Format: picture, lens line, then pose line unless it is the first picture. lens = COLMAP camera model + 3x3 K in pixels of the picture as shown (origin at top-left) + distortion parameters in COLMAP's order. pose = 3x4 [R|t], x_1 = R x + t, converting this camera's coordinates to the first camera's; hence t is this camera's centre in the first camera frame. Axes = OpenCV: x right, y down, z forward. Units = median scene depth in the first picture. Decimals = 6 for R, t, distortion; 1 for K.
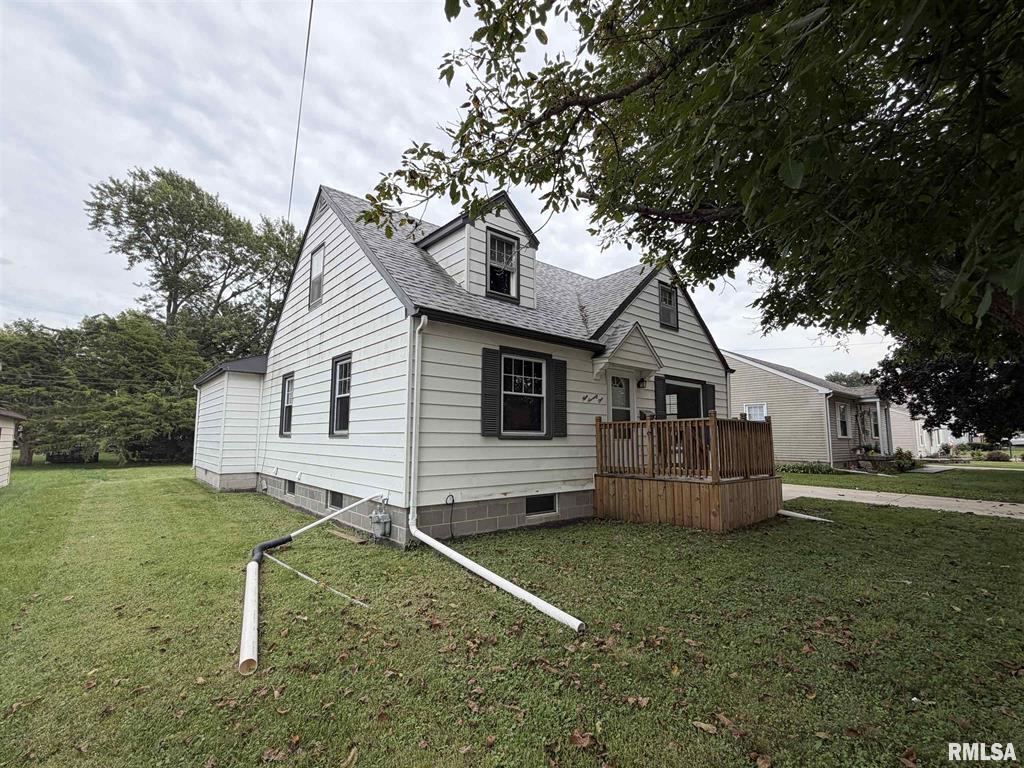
lens RADIAL K [[466.1, 0, 495.6], [0, 466.1, 386.1], [0, 0, 1]] dist [-0.002176, 0.000332]
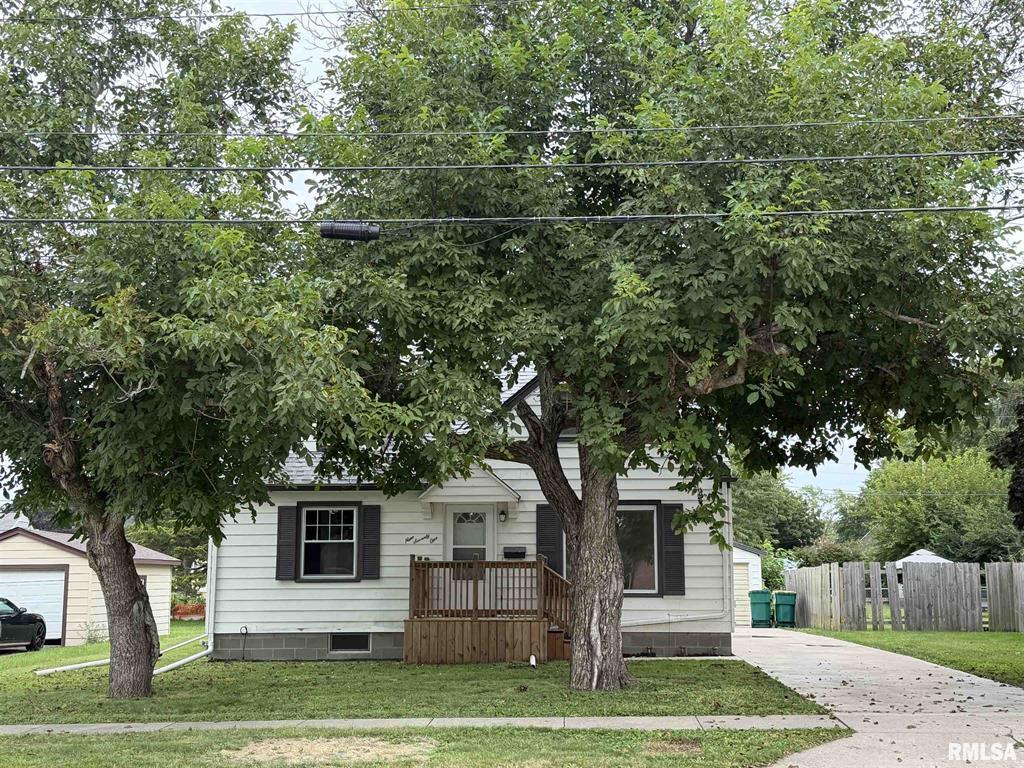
lens RADIAL K [[1364.4, 0, 517.2], [0, 1364.4, 383.9], [0, 0, 1]] dist [0.154803, -0.008012]
pose [[0.742446, -0.099813, -0.662428, 2.477147], [0.081765, 0.994947, -0.058274, -0.122944], [0.664897, -0.010899, 0.746855, -1.091345]]
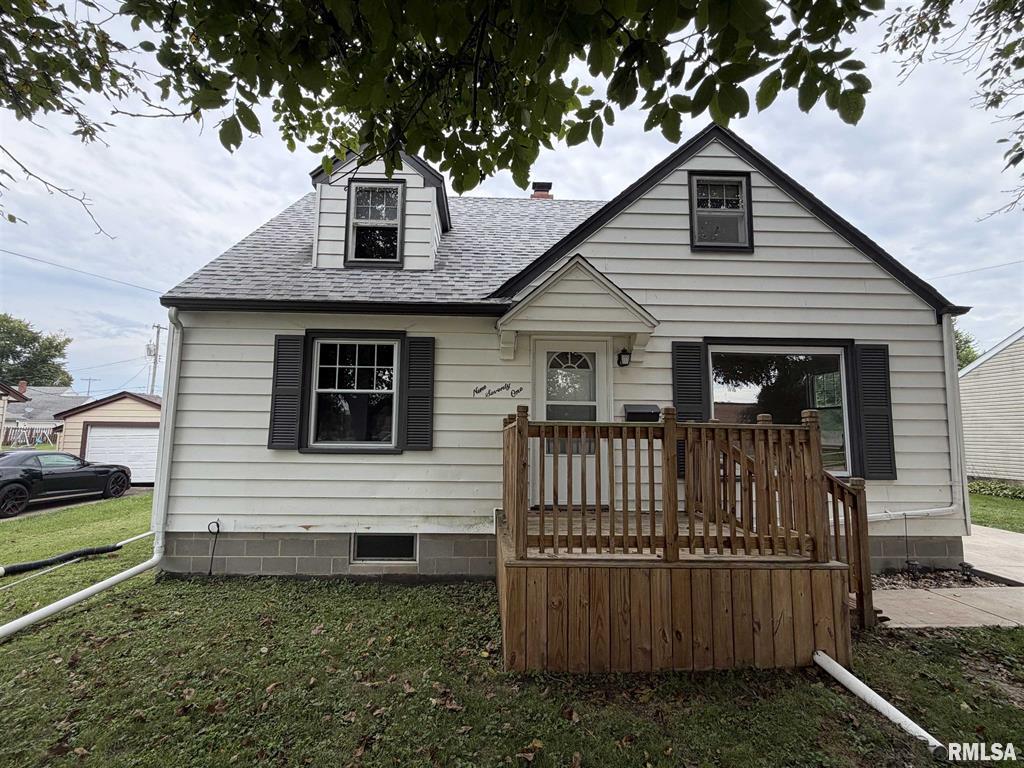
lens RADIAL K [[466.1, 0, 495.6], [0, 466.1, 386.1], [0, 0, 1]] dist [-0.002176, 0.000332]
pose [[0.789295, -0.060058, -0.611070, 0.642435], [0.062526, 0.997893, -0.017314, 0.034244], [0.610822, -0.024542, 0.791387, 0.532547]]
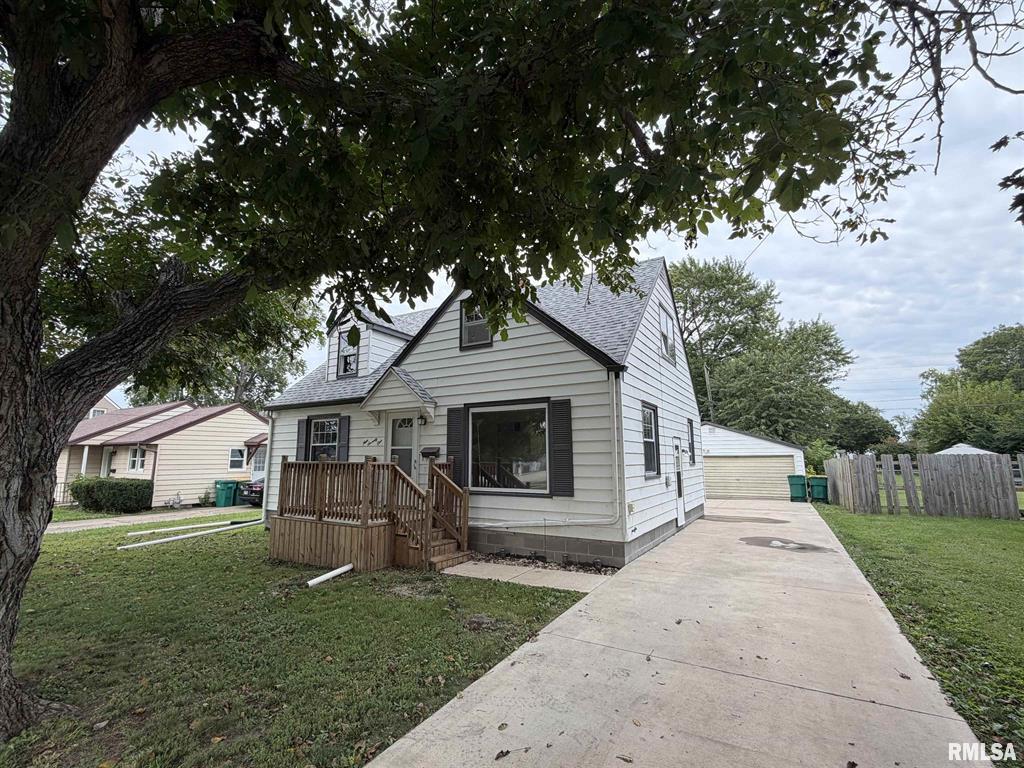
lens RADIAL K [[466.1, 0, 495.6], [0, 466.1, 386.1], [0, 0, 1]] dist [-0.002176, 0.000332]
pose [[0.317756, -0.152457, -0.935836, 1.560934], [0.112161, 0.986103, -0.122563, 0.072813], [0.941515, -0.066019, 0.330439, 0.984013]]
